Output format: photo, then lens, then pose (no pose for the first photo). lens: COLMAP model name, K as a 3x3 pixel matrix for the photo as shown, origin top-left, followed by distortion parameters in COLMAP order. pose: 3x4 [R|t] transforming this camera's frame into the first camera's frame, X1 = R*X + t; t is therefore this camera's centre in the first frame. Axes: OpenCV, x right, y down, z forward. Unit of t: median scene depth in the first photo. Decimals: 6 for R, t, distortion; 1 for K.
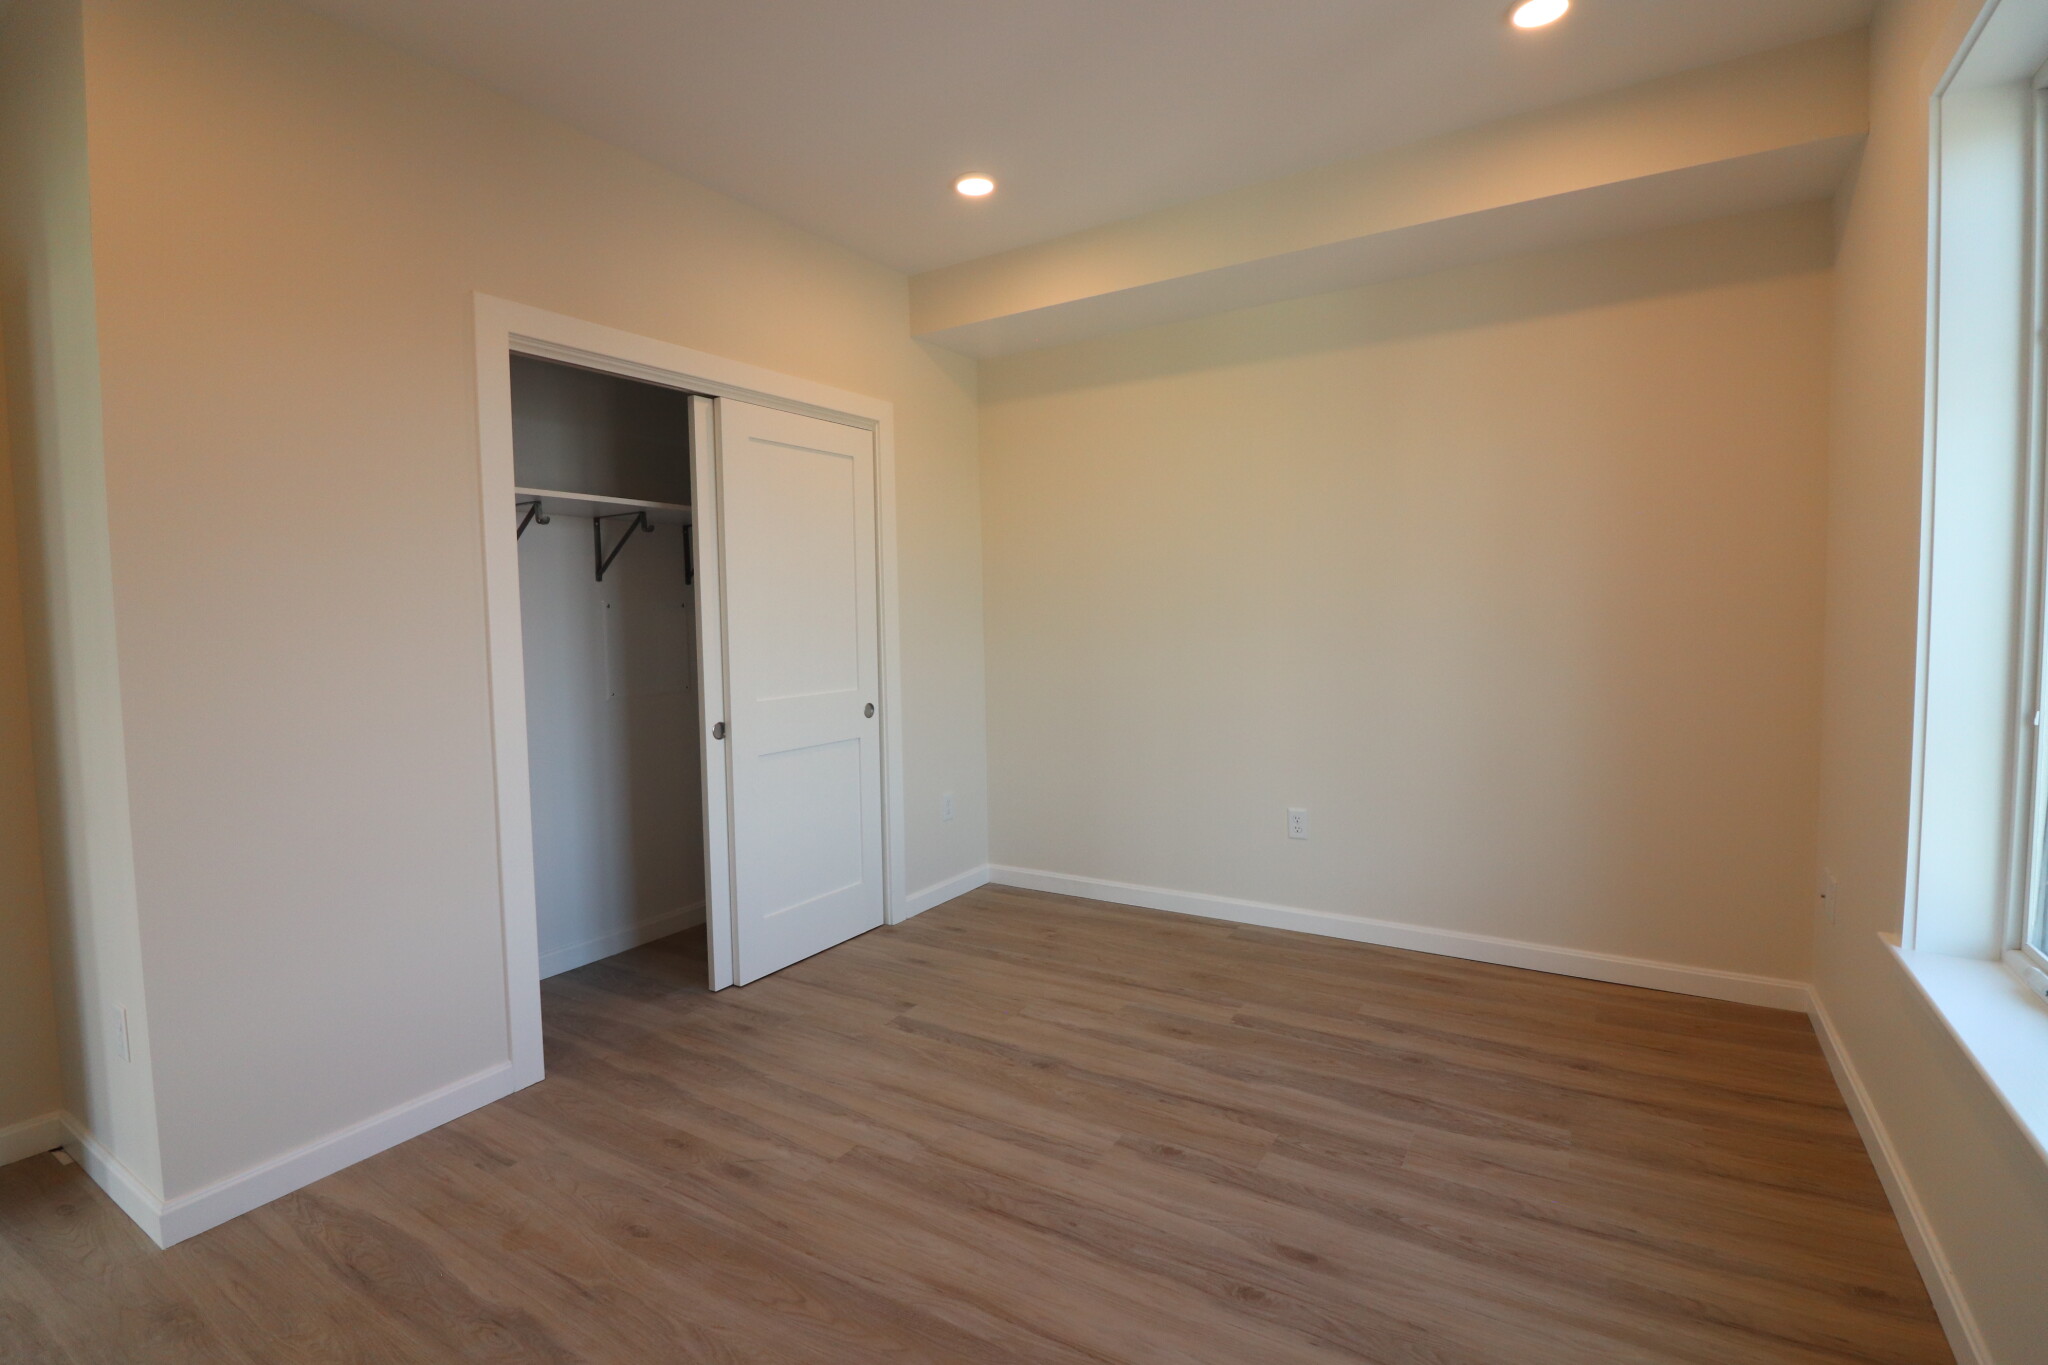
lens RADIAL K [[952.6, 0, 1012.5], [0, 952.6, 674.8], [0, 0, 1]] dist [-0.003559, -0.007651]
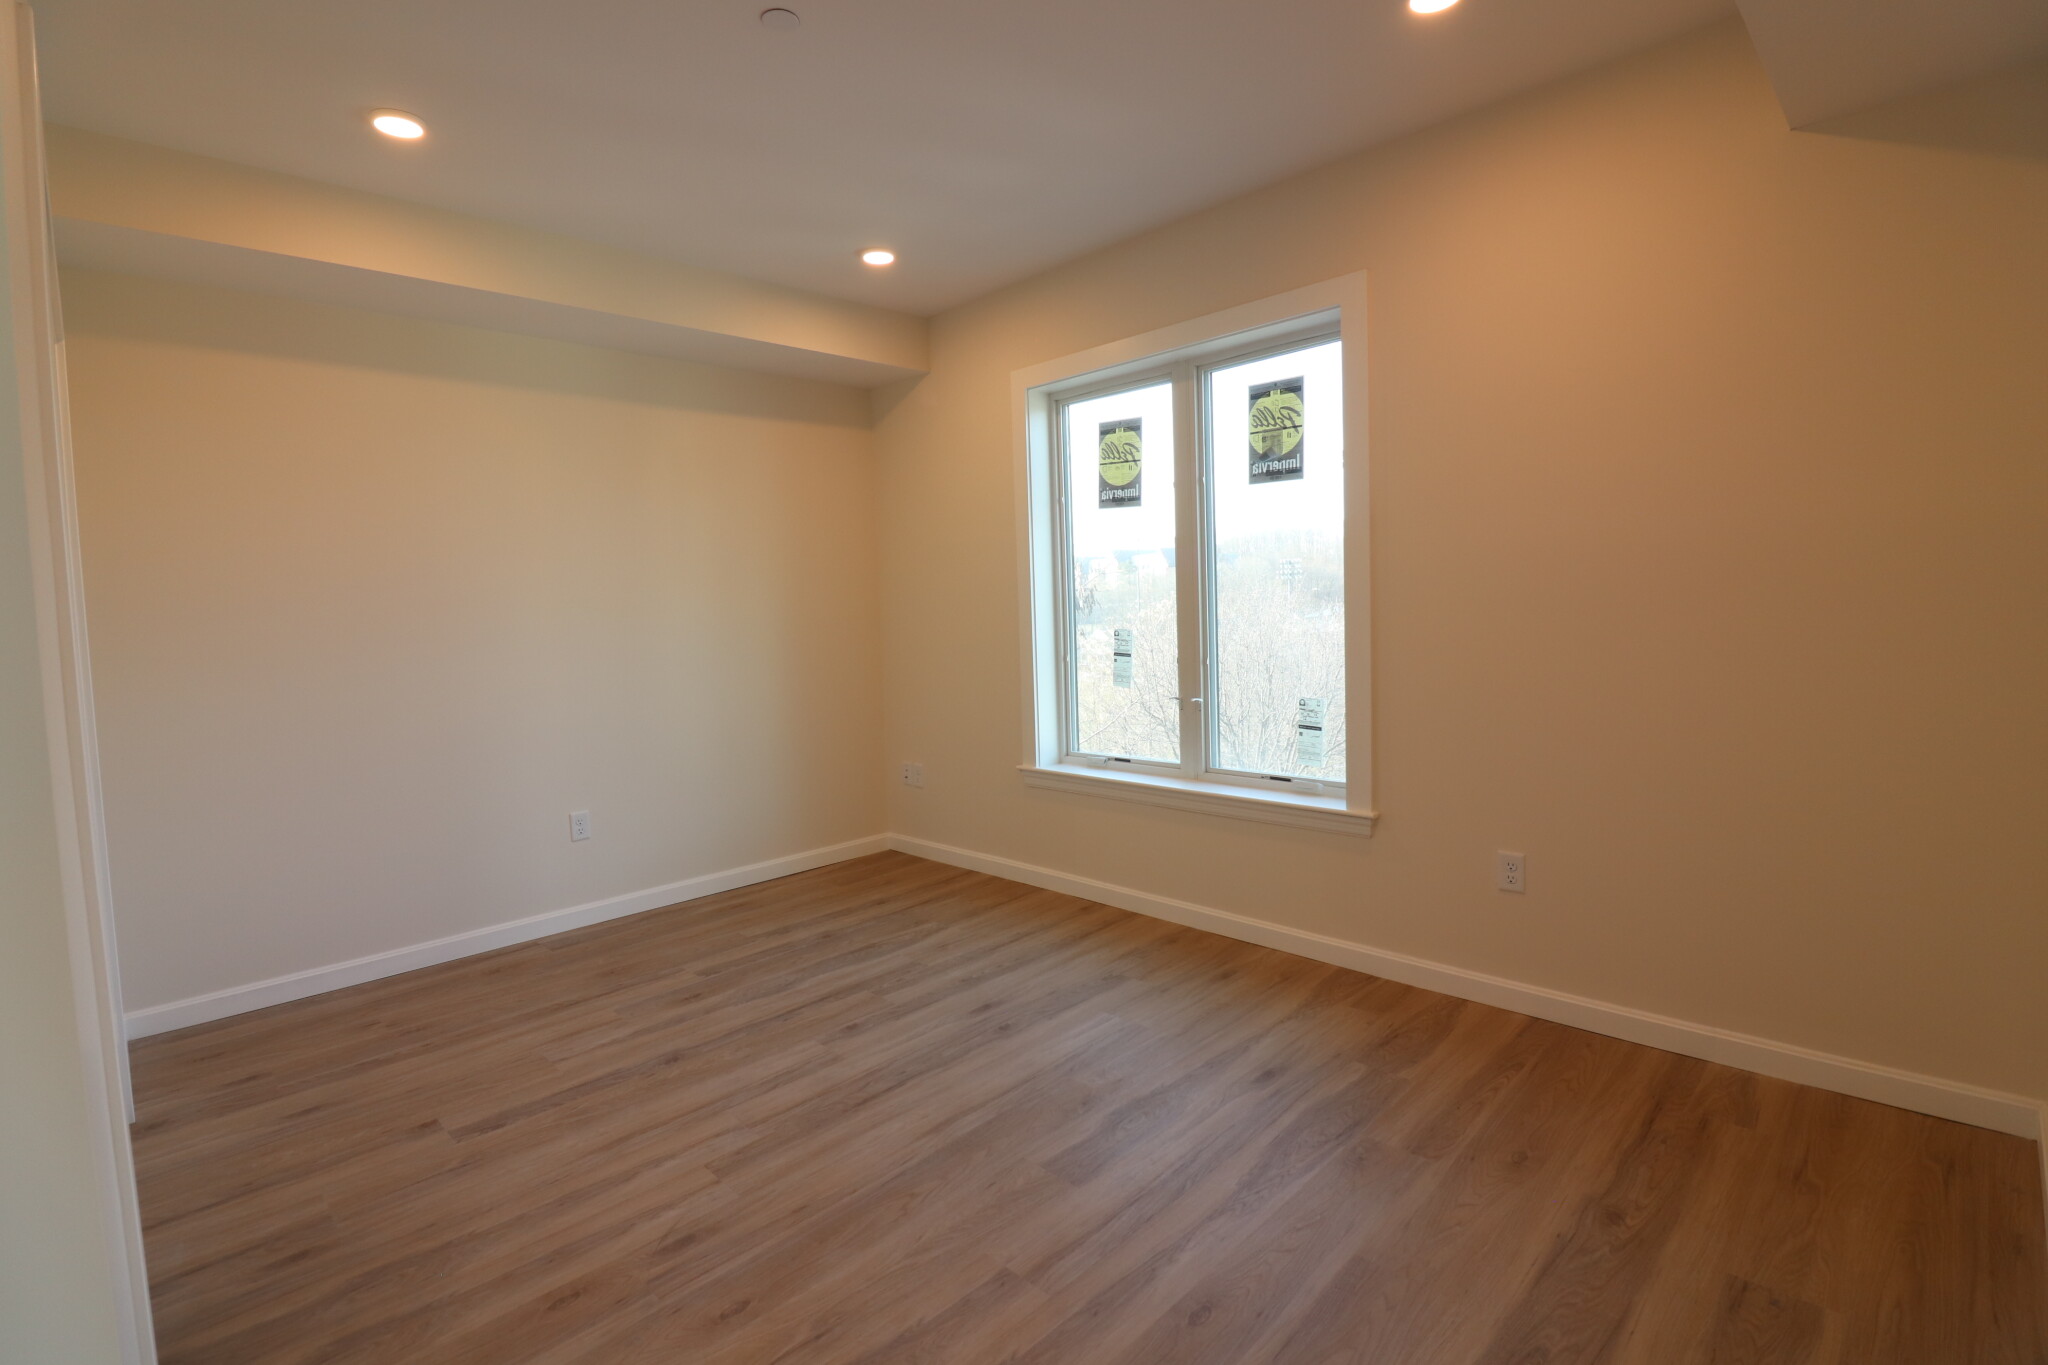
lens RADIAL K [[952.6, 0, 1011.4], [0, 952.6, 681.1], [0, 0, 1]] dist [-0.003559, -0.007651]
pose [[0.228516, -0.066250, 0.971283, -0.926395], [0.093859, 0.994534, 0.045754, -0.014728], [-0.969005, 0.080708, 0.233485, 0.391433]]
